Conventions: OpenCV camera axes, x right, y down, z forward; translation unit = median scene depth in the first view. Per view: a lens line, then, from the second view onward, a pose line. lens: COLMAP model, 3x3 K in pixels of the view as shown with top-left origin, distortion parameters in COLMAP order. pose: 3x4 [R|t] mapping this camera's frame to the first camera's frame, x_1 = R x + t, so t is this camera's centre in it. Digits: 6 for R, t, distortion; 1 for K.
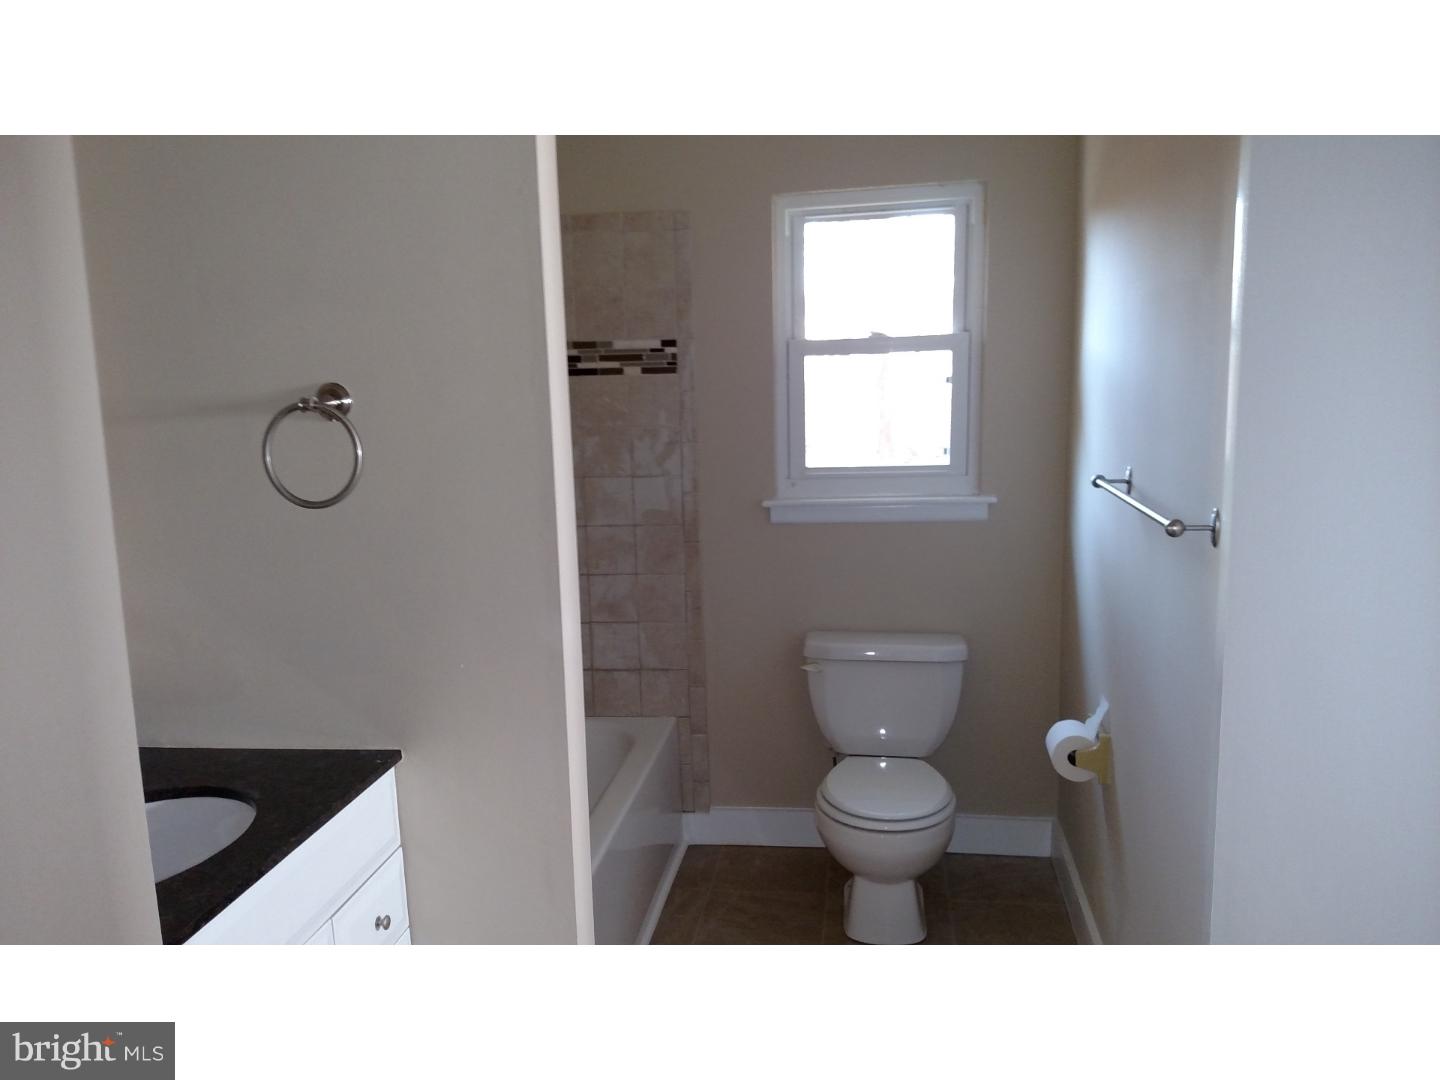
lens RADIAL K [[1124.4, 0, 725.0], [0, 1124.4, 538.4], [0, 0, 1]] dist [0.091827, -0.061457]
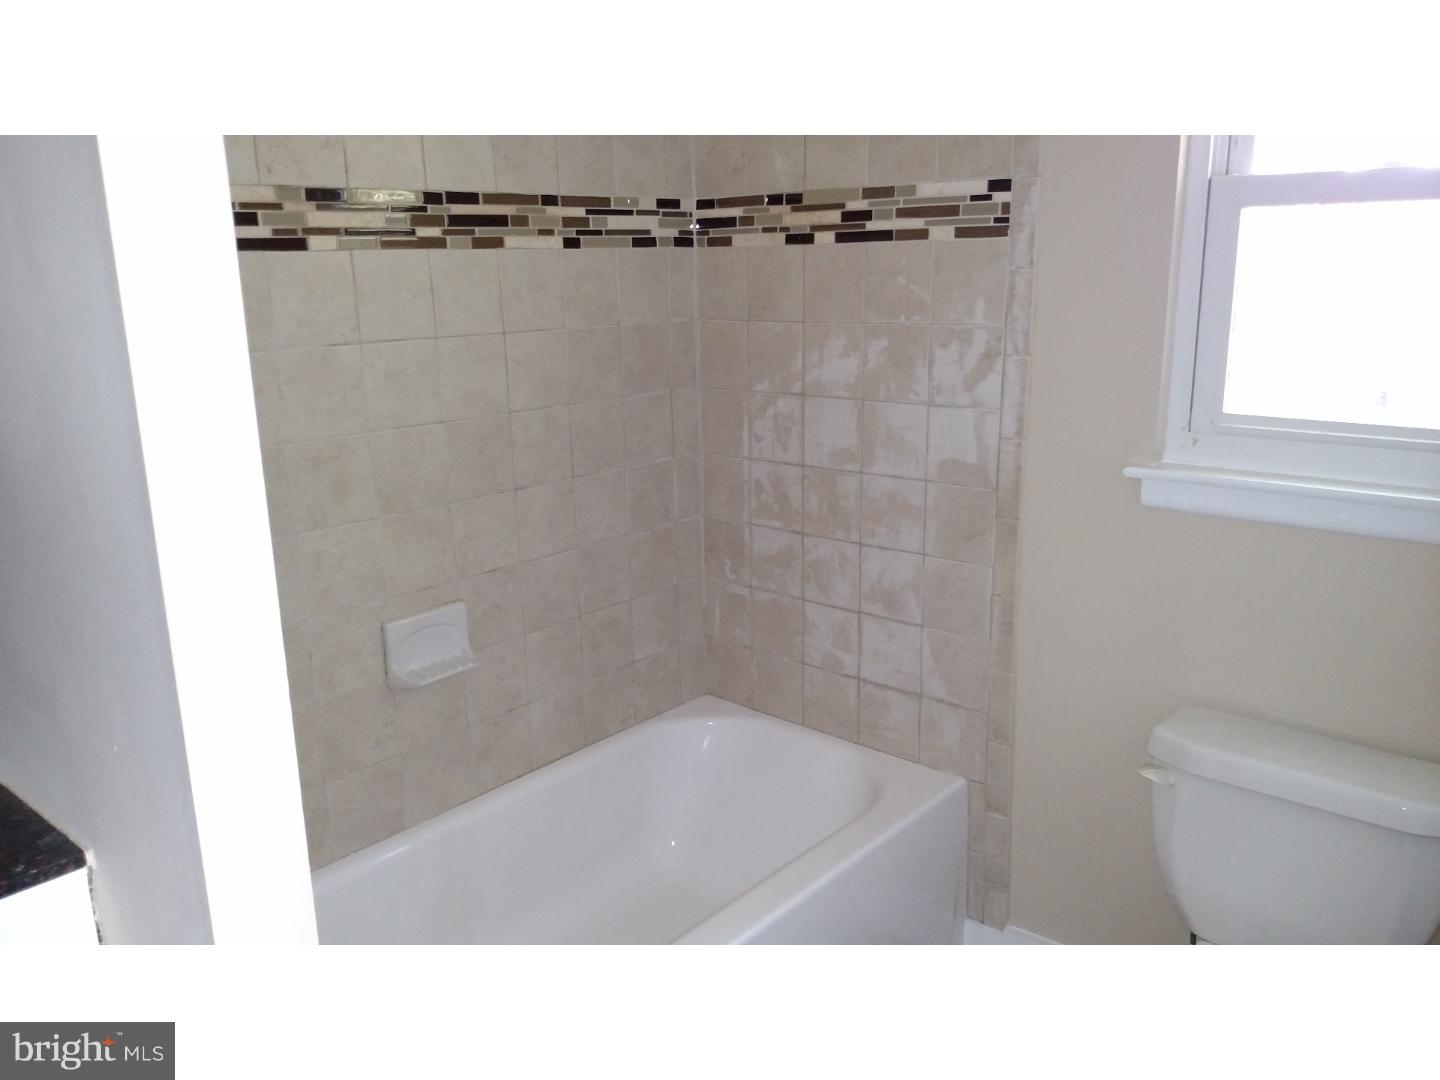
lens RADIAL K [[1124.4, 0, 713.9], [0, 1124.4, 545.5], [0, 0, 1]] dist [0.091827, -0.061457]
pose [[0.833404, 0.147447, -0.532631, 0.170273], [-0.086155, 0.986633, 0.138321, -0.054465], [0.545907, -0.069388, 0.834968, 0.395591]]
